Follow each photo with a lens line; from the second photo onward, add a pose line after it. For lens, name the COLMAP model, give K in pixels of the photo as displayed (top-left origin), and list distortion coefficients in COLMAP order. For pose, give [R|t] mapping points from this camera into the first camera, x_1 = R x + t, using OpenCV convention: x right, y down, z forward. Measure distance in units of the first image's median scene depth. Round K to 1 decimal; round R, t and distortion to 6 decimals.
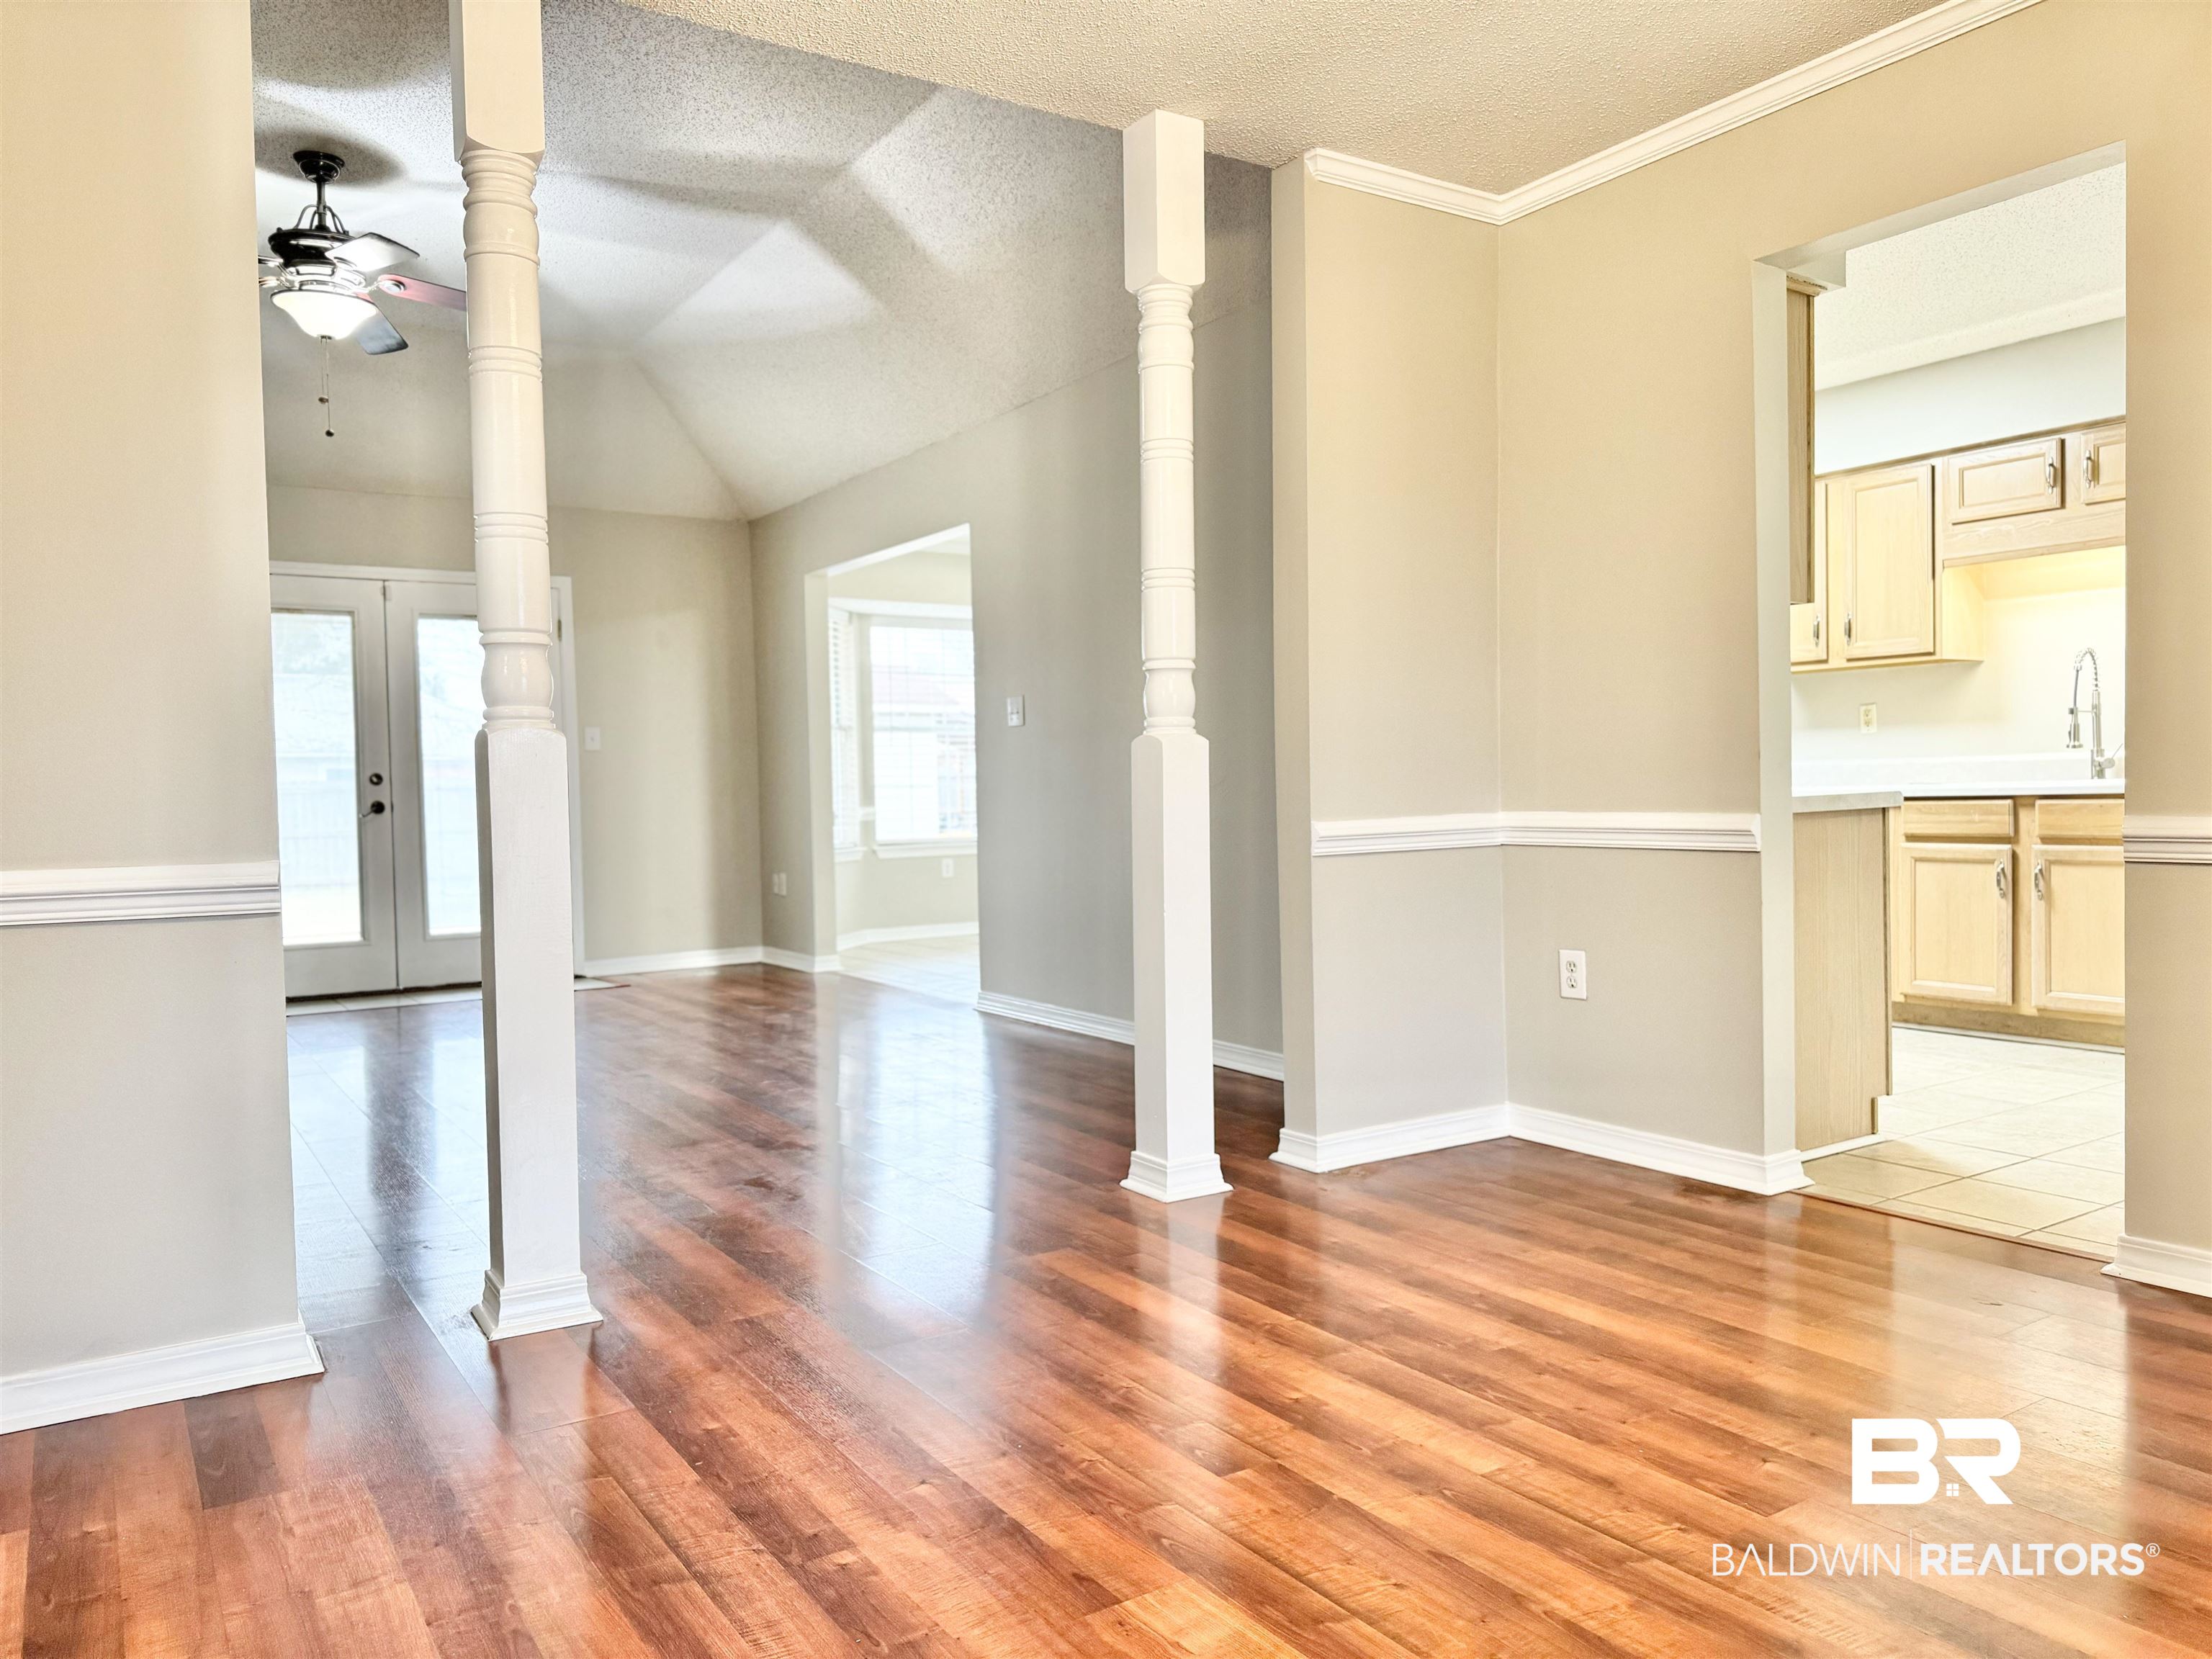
lens RADIAL K [[1523.4, 0, 1078.6], [0, 1523.4, 833.2], [0, 0, 1]] dist [0.099264, -0.143202]
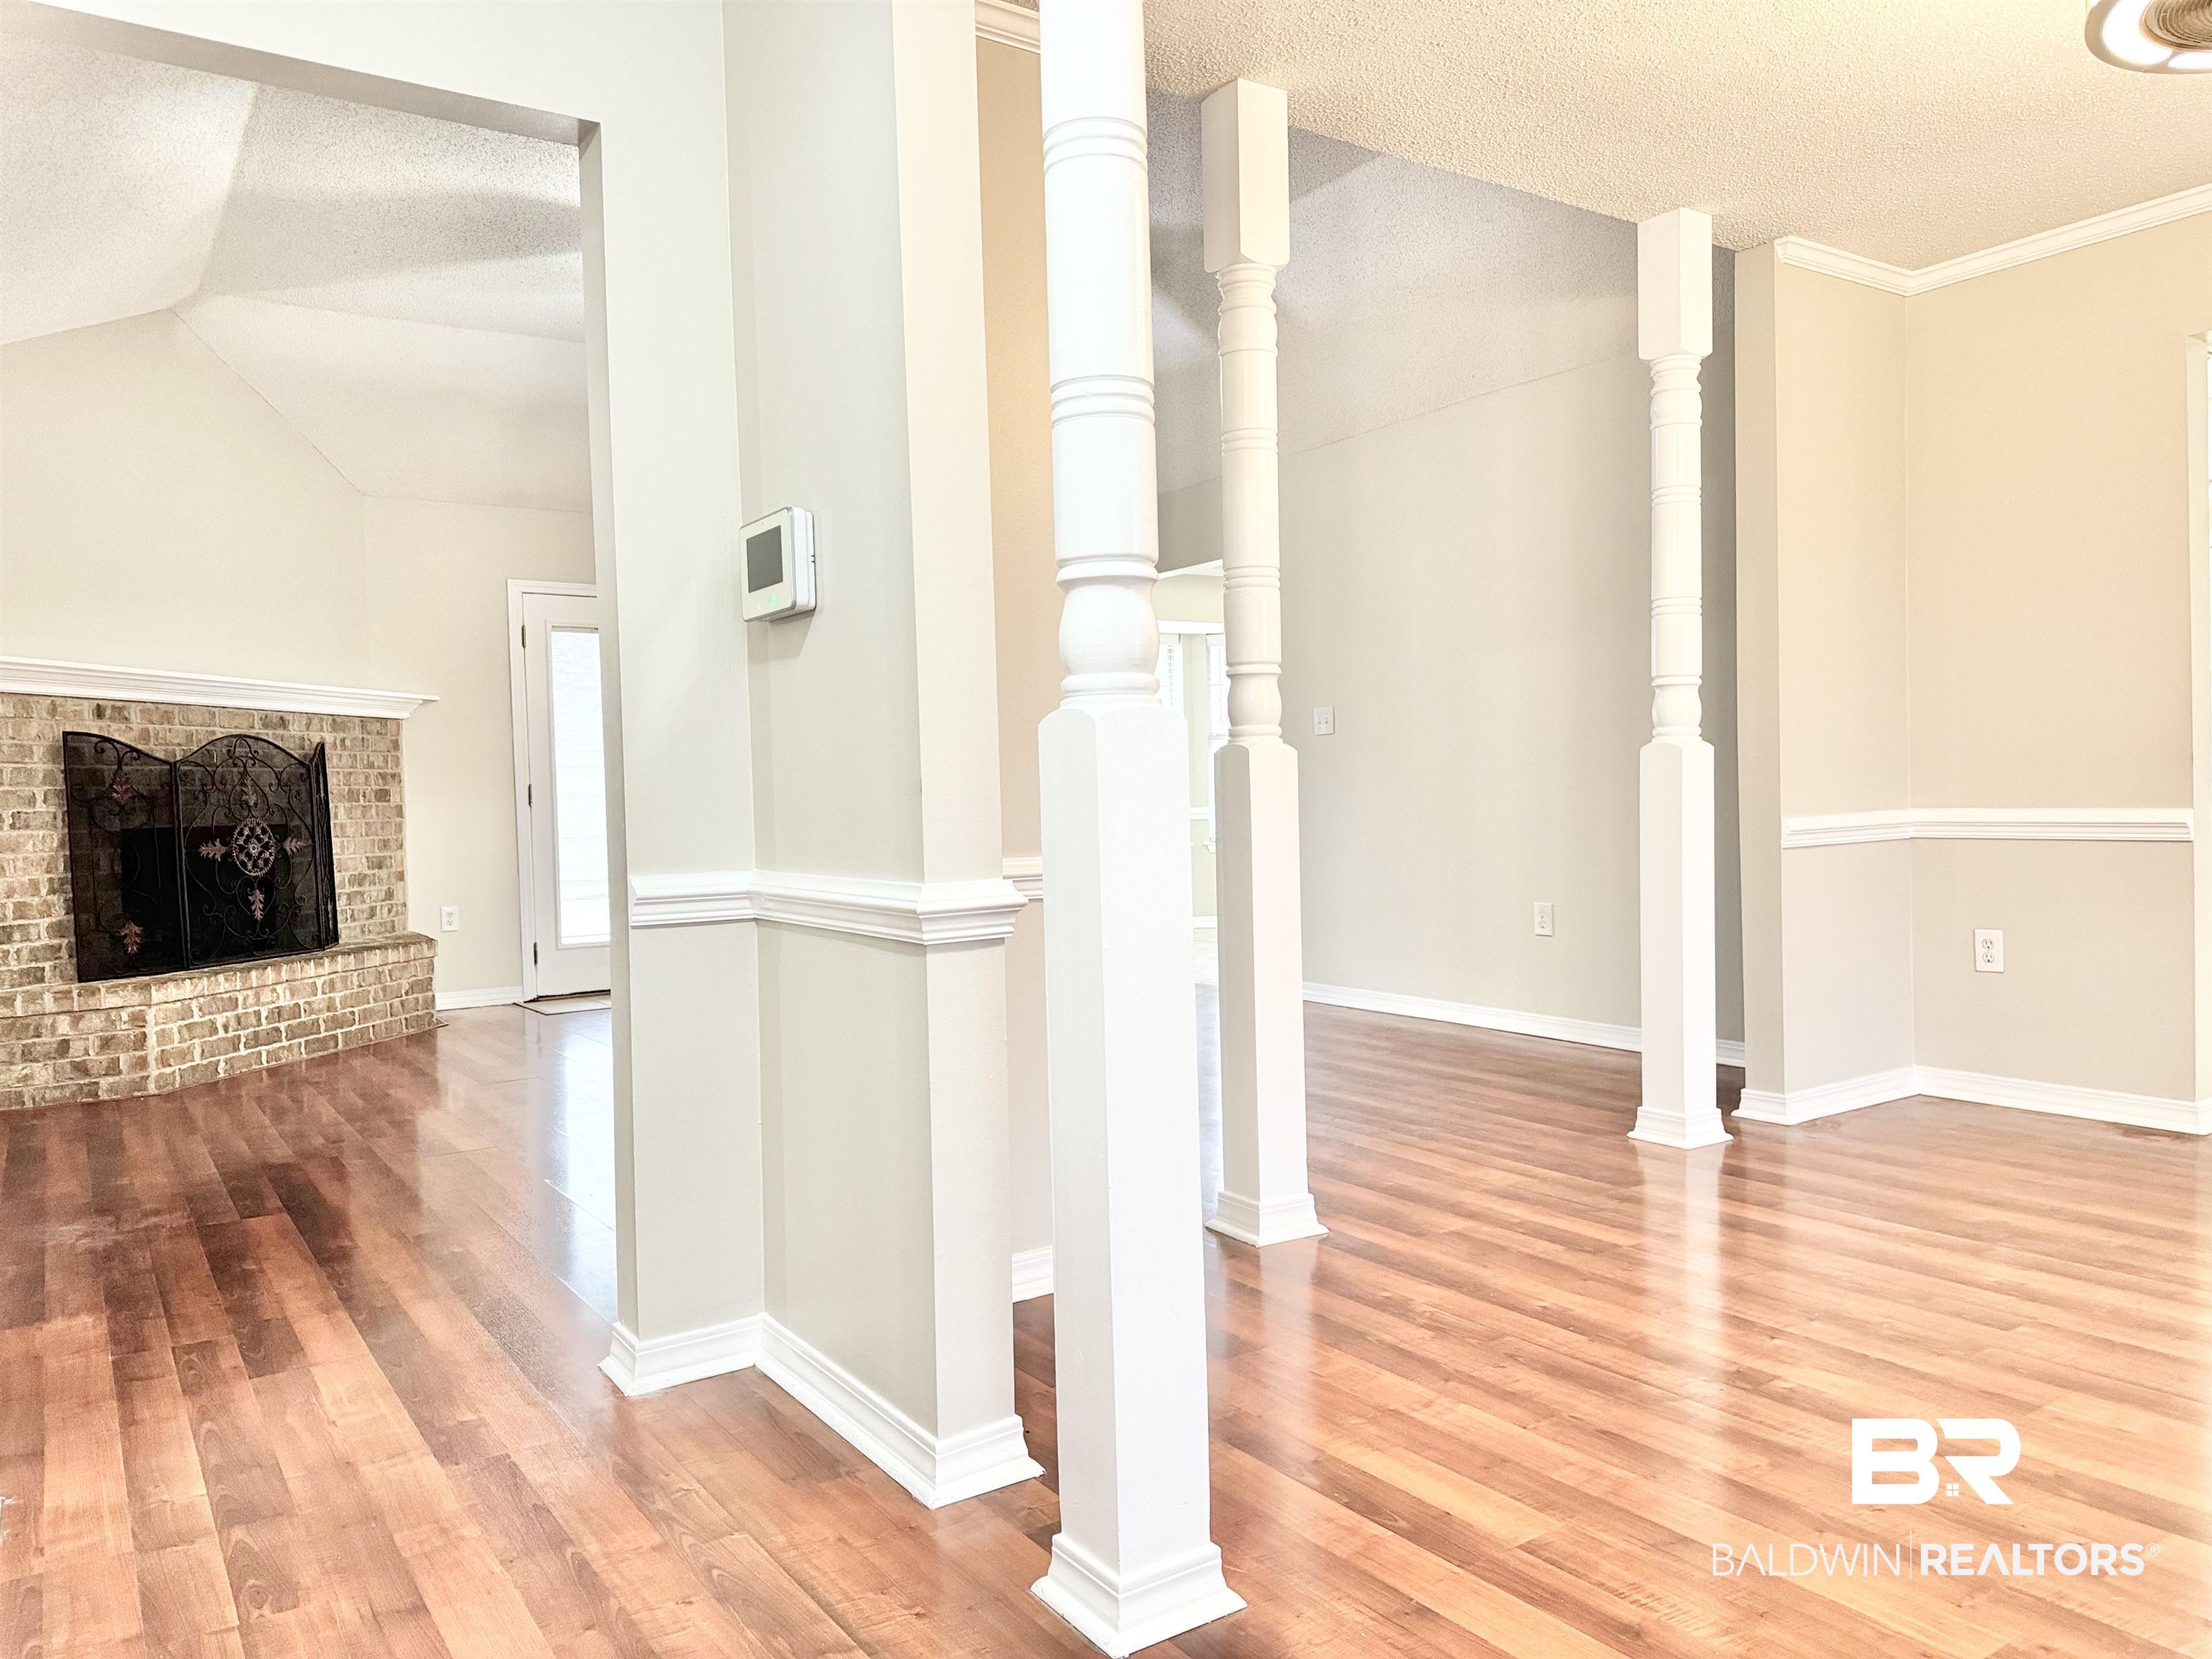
lens RADIAL K [[1534.5, 0, 1128.1], [0, 1534.5, 826.8], [0, 0, 1]] dist [0.098476, -0.108473]
pose [[0.999474, -0.007734, 0.031504, -0.386315], [0.007996, 0.999934, -0.008213, 0.004748], [-0.031438, 0.008461, 0.999470, -0.154028]]
